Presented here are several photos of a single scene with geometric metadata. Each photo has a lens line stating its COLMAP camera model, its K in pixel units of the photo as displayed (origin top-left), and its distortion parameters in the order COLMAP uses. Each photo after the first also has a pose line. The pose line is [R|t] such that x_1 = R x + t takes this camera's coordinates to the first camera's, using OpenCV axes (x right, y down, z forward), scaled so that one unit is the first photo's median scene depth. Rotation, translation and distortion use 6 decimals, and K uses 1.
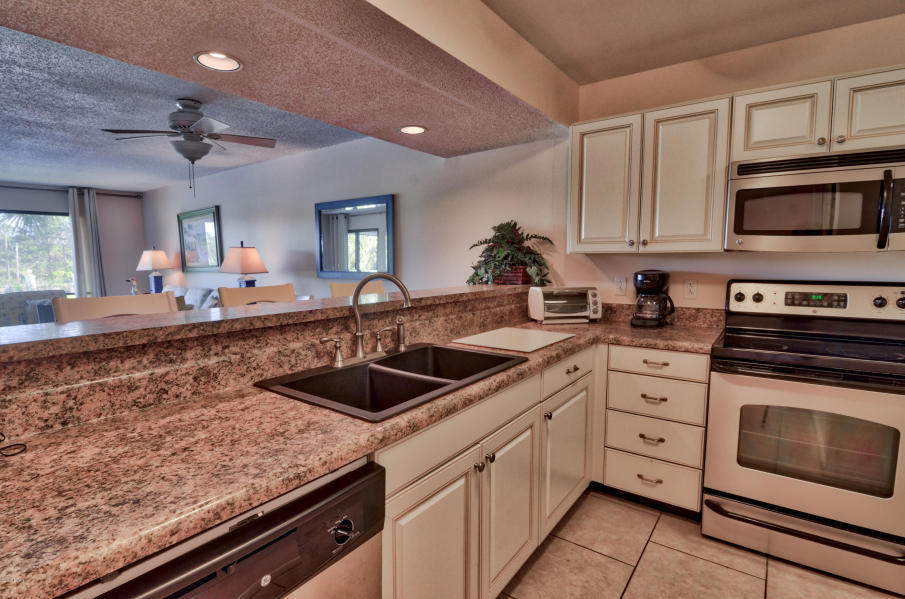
lens RADIAL K [[437.8, 0, 450.5], [0, 437.8, 307.7], [0, 0, 1]] dist [-0.007637, -0.009591]
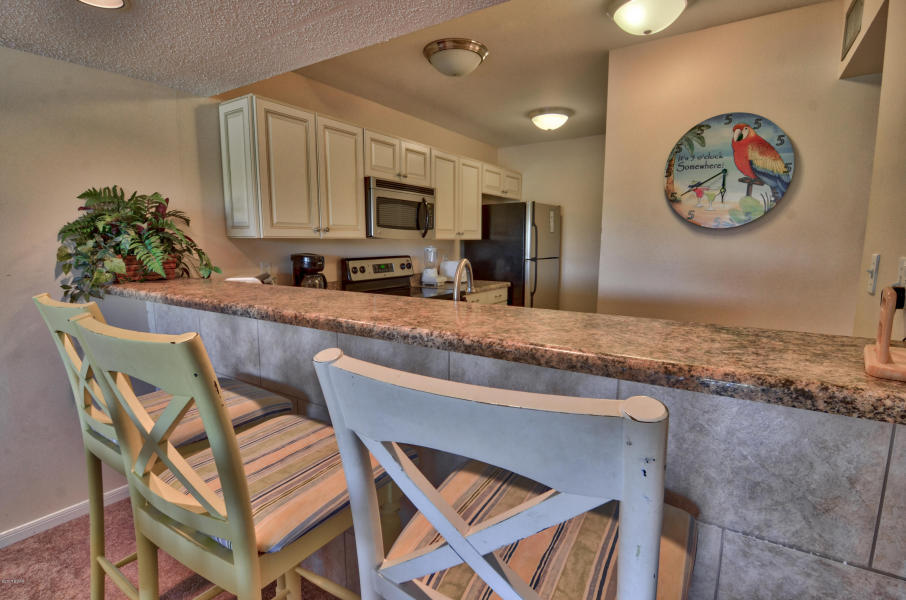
lens RADIAL K [[438.3, 0, 459.7], [0, 438.3, 306.1], [0, 0, 1]] dist [-0.007637, -0.009591]
pose [[-0.063321, -0.143408, 0.987636, -0.825910], [0.108305, 0.982790, 0.149648, -0.092237], [-0.992099, 0.116442, -0.046700, 0.786631]]
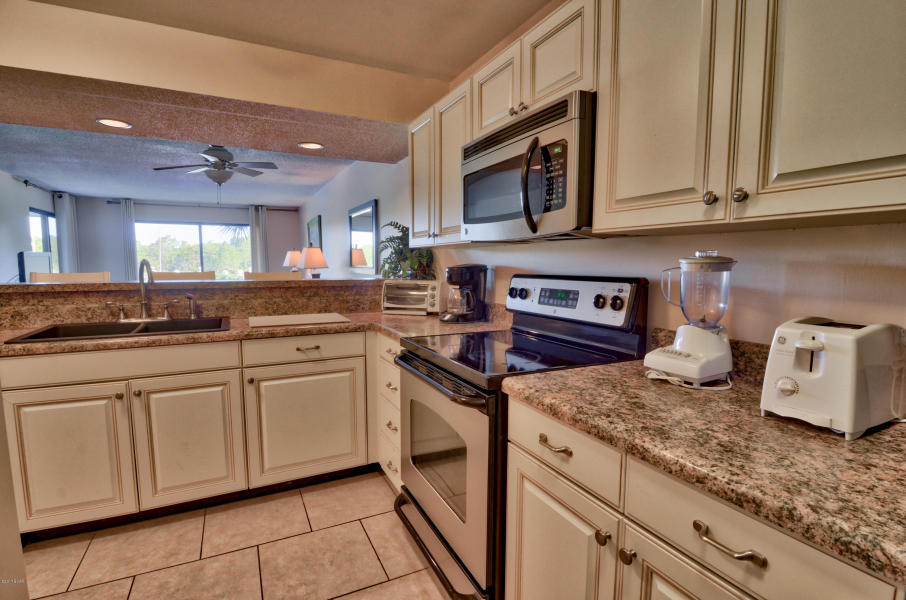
lens RADIAL K [[438.3, 0, 450.8], [0, 438.3, 307.7], [0, 0, 1]] dist [-0.007637, -0.009591]
pose [[0.889763, 0.054031, -0.453213, 1.019568], [-0.057481, 0.998328, 0.006169, 0.008023], [0.452788, 0.020562, 0.891381, 0.144705]]
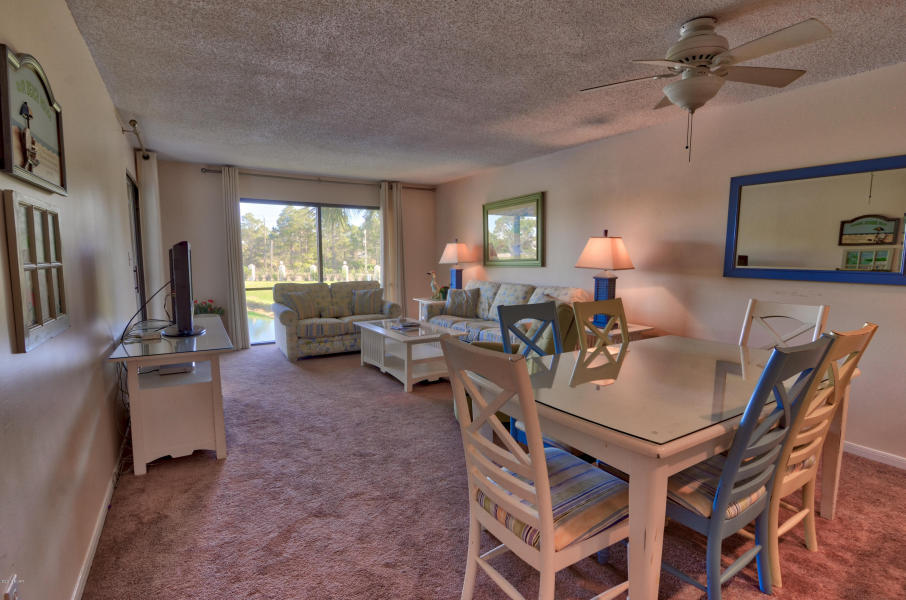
lens RADIAL K [[438.3, 0, 453.5], [0, 438.3, 304.7], [0, 0, 1]] dist [-0.007637, -0.009591]
pose [[0.928351, 0.048313, -0.368552, -0.967020], [-0.047853, 0.998800, 0.010395, -0.012499], [0.368612, 0.007986, 0.929549, 0.280586]]
